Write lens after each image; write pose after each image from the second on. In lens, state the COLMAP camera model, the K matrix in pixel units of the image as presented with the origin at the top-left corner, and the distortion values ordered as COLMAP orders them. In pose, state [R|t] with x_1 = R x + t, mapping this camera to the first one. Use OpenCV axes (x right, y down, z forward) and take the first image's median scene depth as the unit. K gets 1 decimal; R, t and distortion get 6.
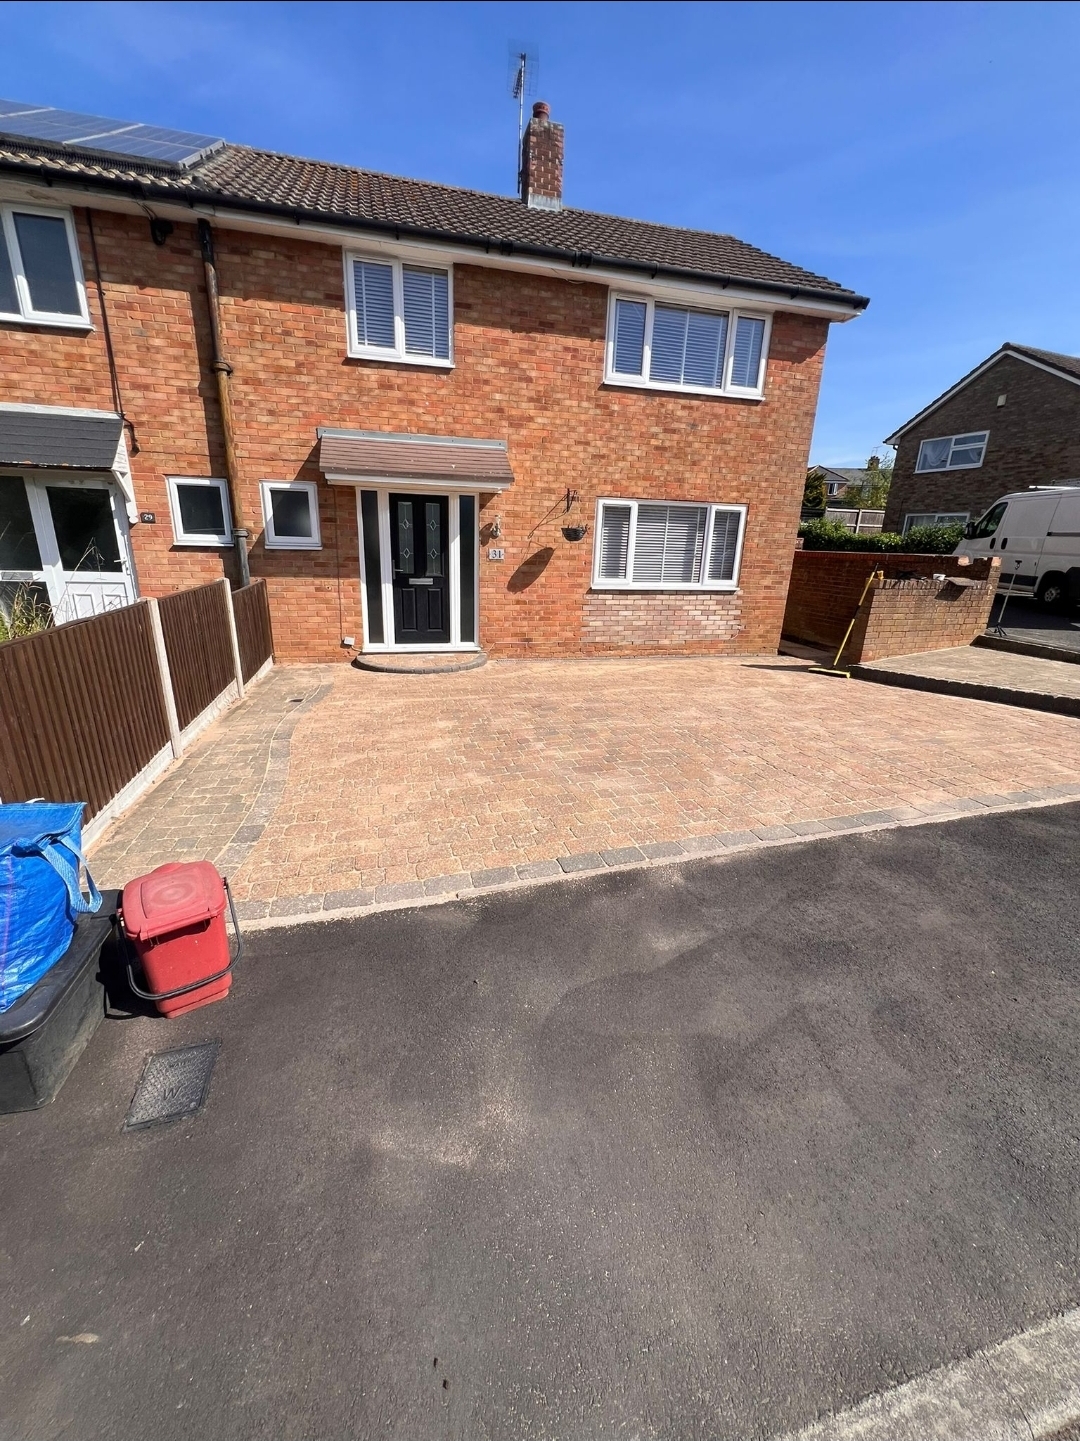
lens RADIAL K [[582.9, 0, 540.0], [0, 582.9, 720.5], [0, 0, 1]] dist [0.000279, -0.000014]
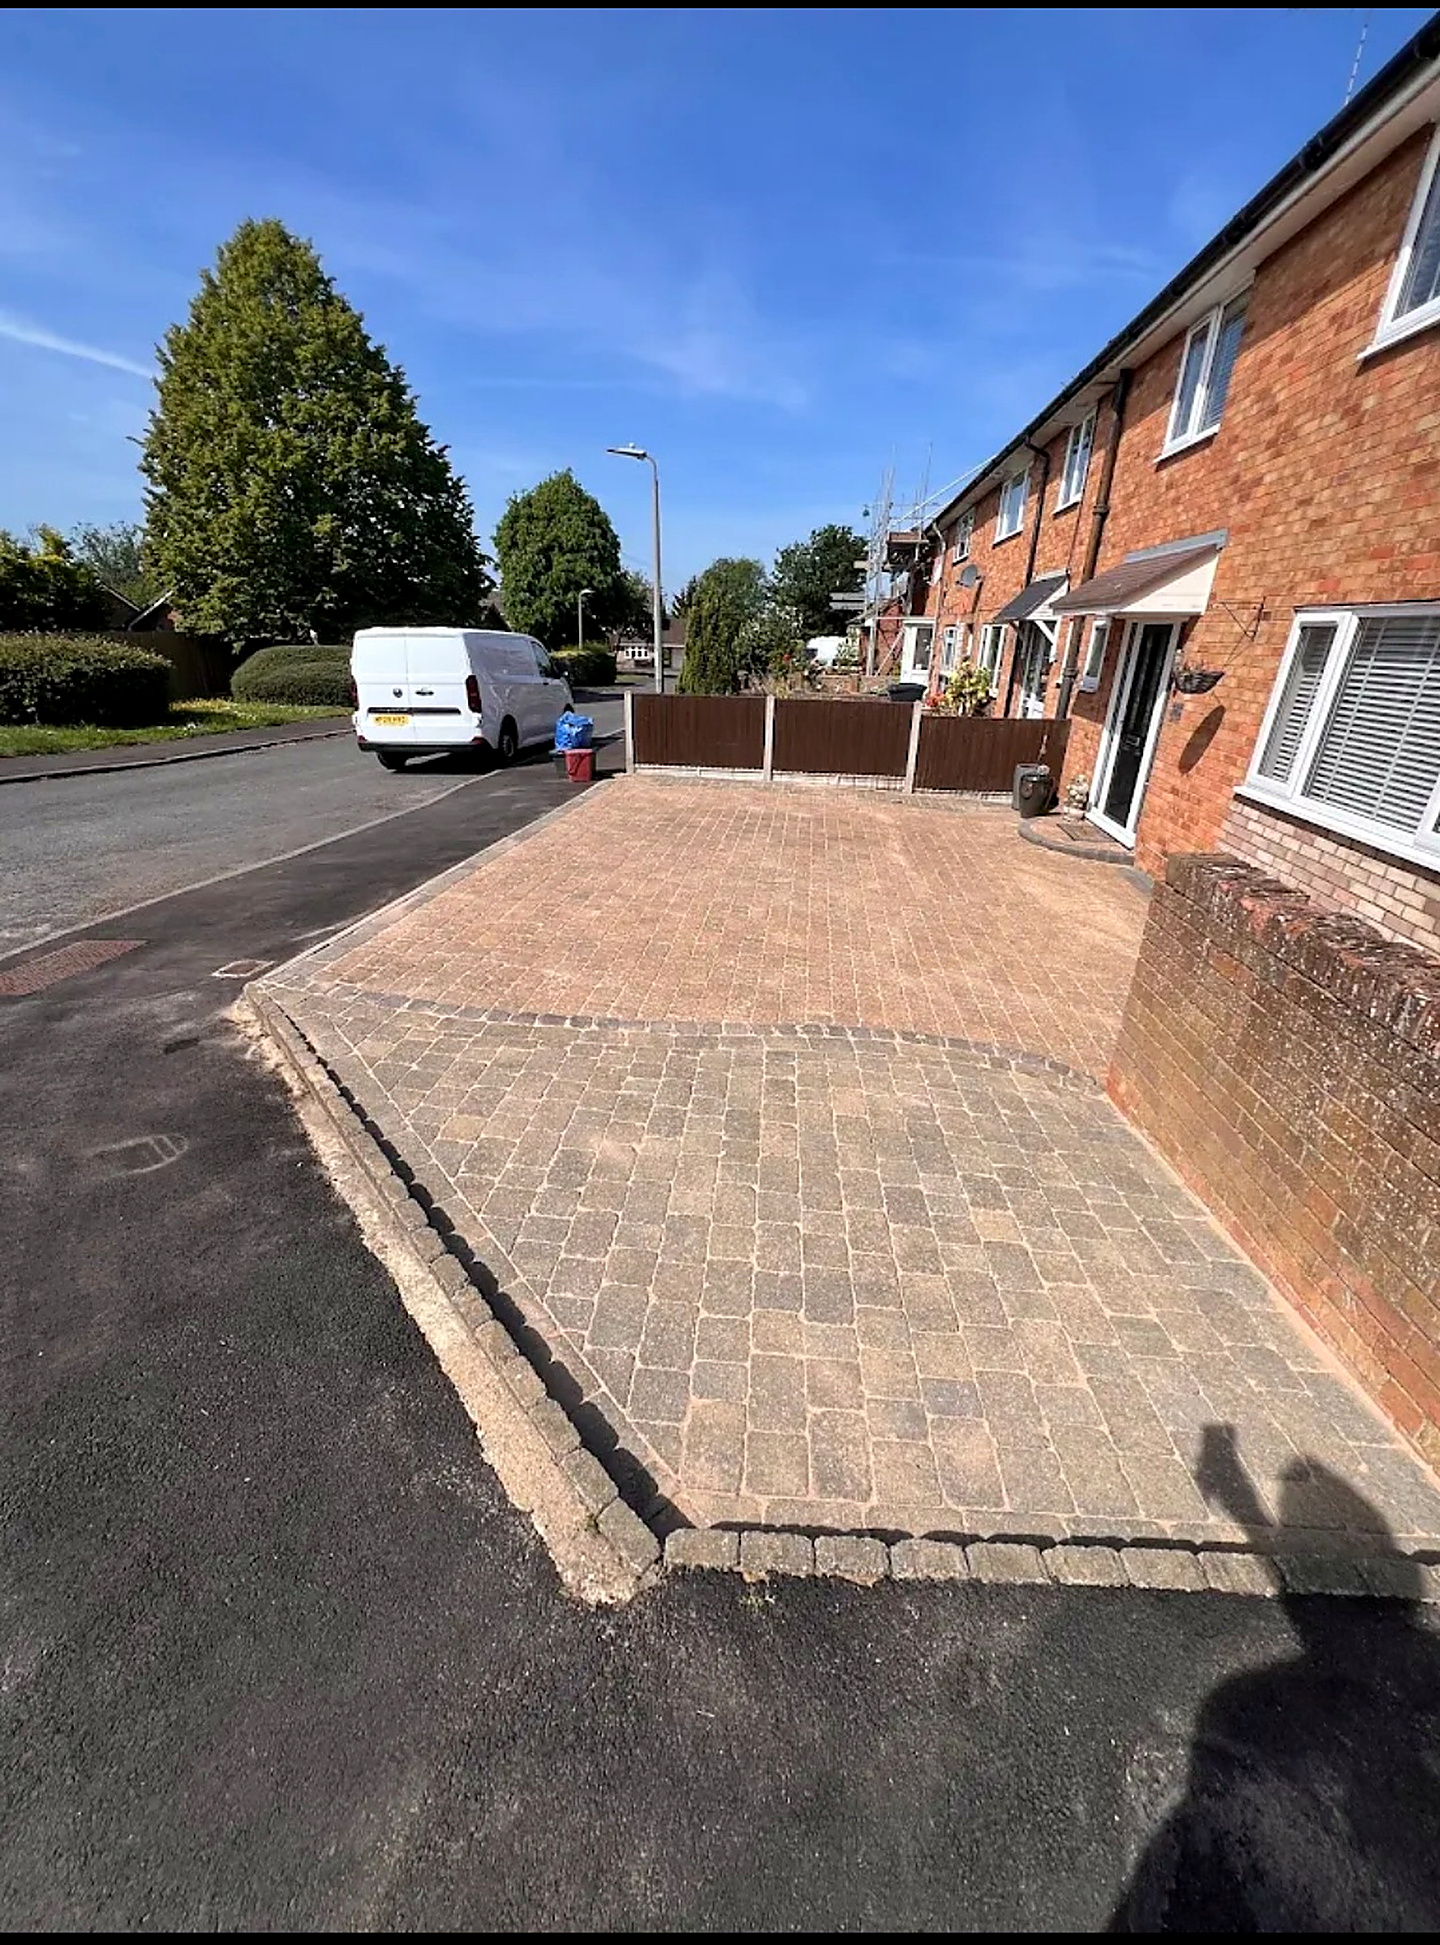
lens RADIAL K [[743.6, 0, 720.0], [0, 743.6, 972.5], [0, 0, 1]] dist [-0.000654, -0.000062]
pose [[-0.359840, 0.357657, -0.861741, 0.900093], [-0.307218, 0.826684, 0.471393, -0.266521], [0.880984, 0.434368, -0.187595, 0.795465]]
